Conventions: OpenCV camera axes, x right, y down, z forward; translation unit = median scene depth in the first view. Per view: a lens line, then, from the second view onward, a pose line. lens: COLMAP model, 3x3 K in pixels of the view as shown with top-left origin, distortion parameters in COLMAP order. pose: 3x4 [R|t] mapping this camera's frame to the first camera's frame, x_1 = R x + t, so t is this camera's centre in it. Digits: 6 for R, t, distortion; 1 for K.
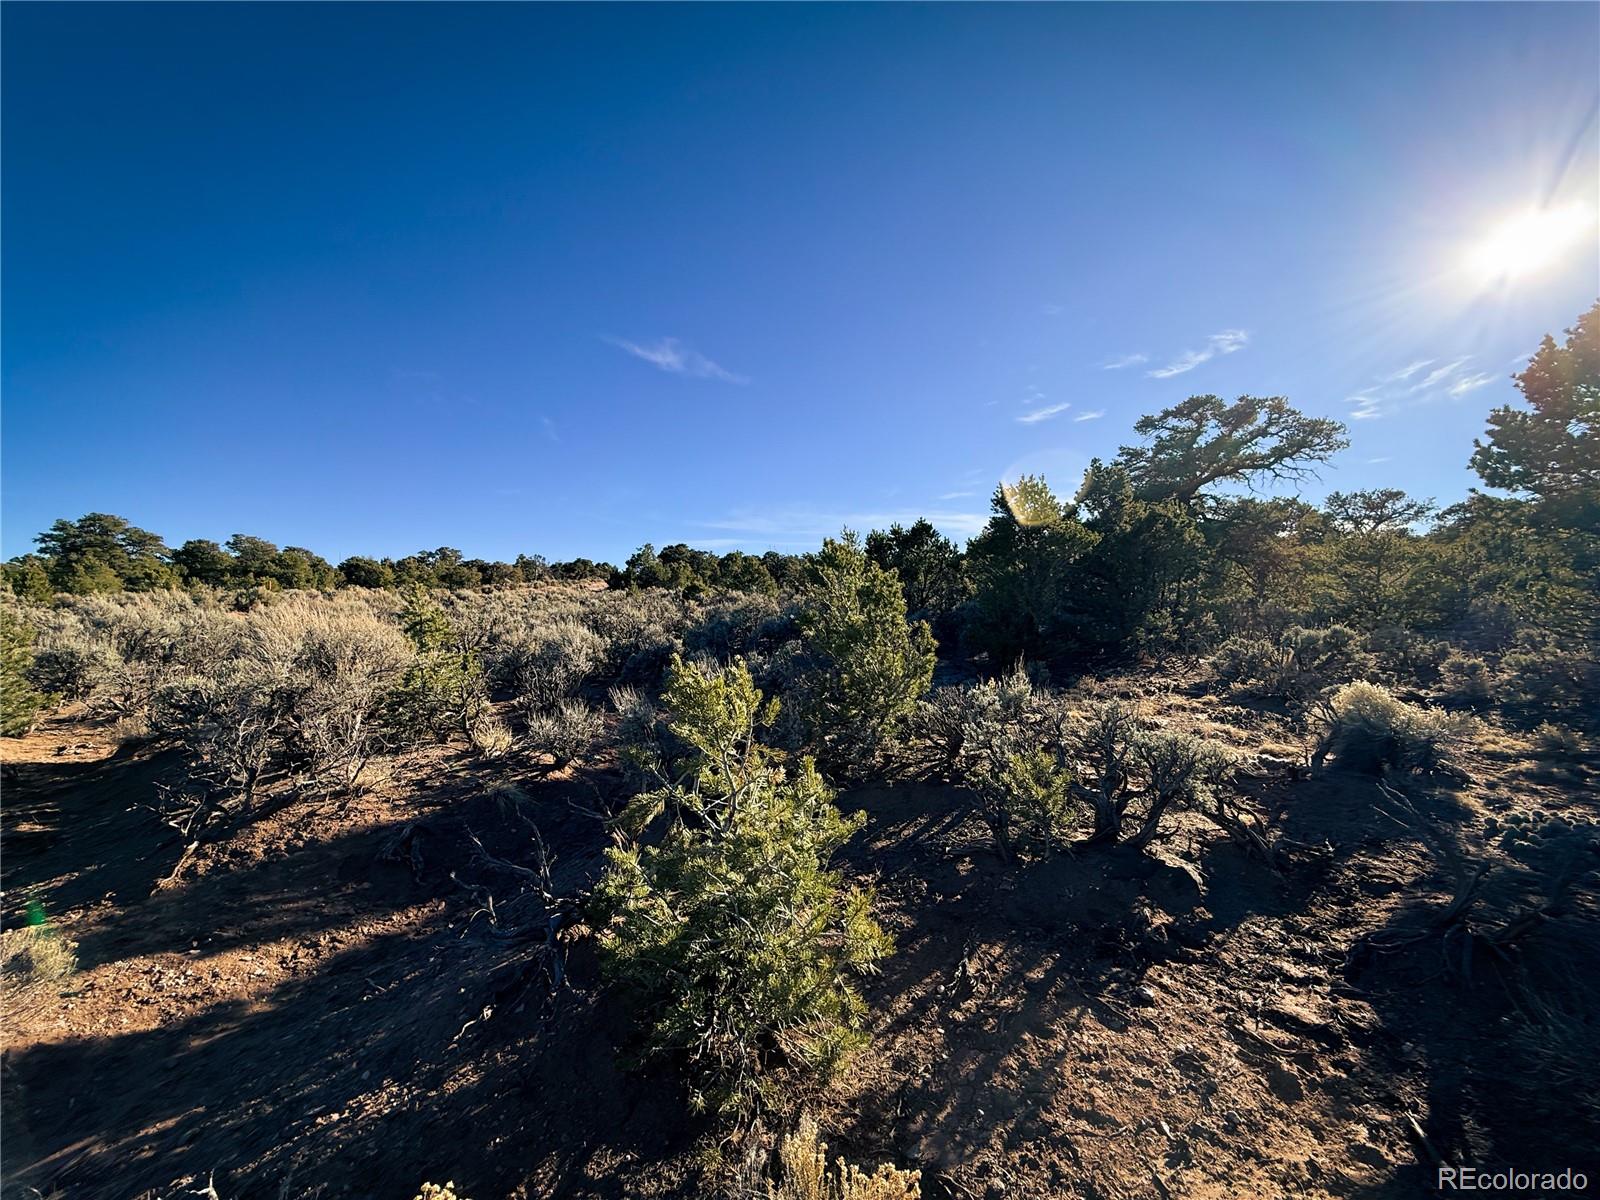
lens RADIAL K [[625.5, 0, 794.7], [0, 625.5, 598.4], [0, 0, 1]] dist [-0.000722, 0.000165]
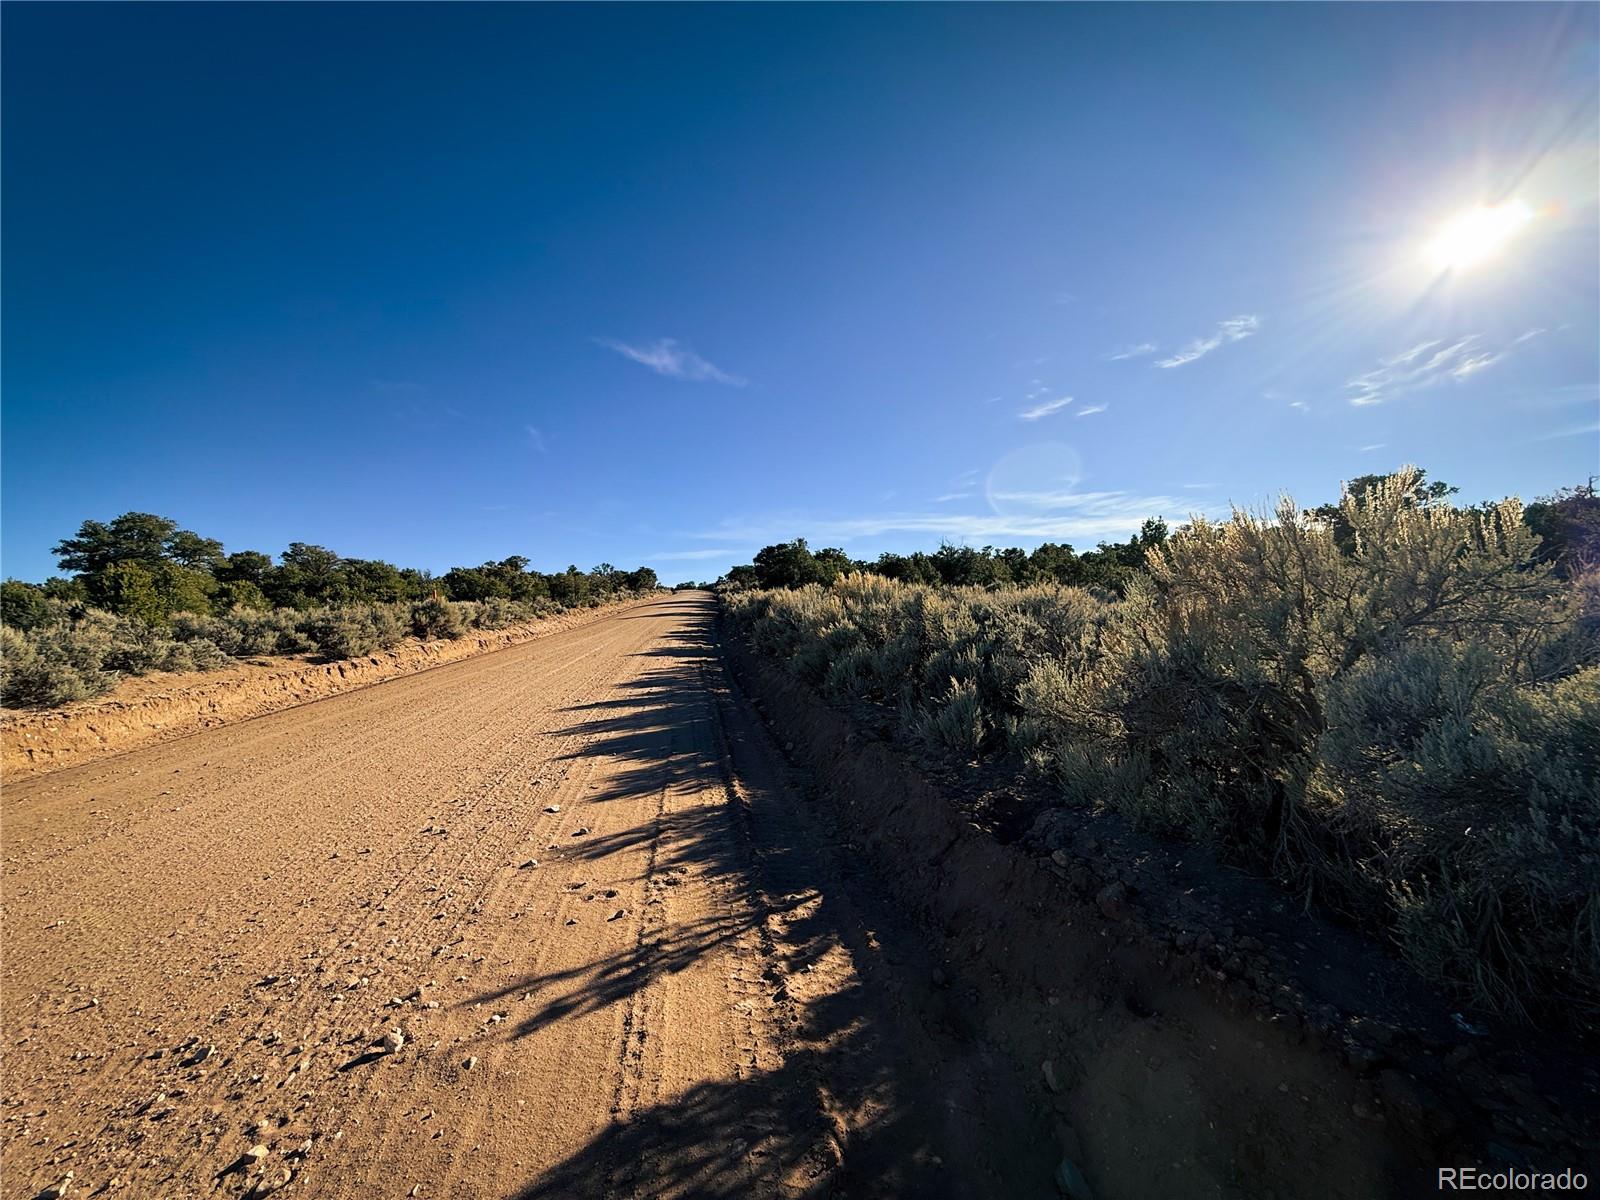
lens RADIAL K [[641.7, 0, 800.0], [0, 641.7, 600.0], [0, 0, 1]] dist [0.000678, 0.000205]
pose [[0.998792, -0.039133, 0.029710, -0.390592], [0.039553, 0.999124, -0.013653, 0.006977], [-0.029150, 0.014812, 0.999465, 0.243242]]
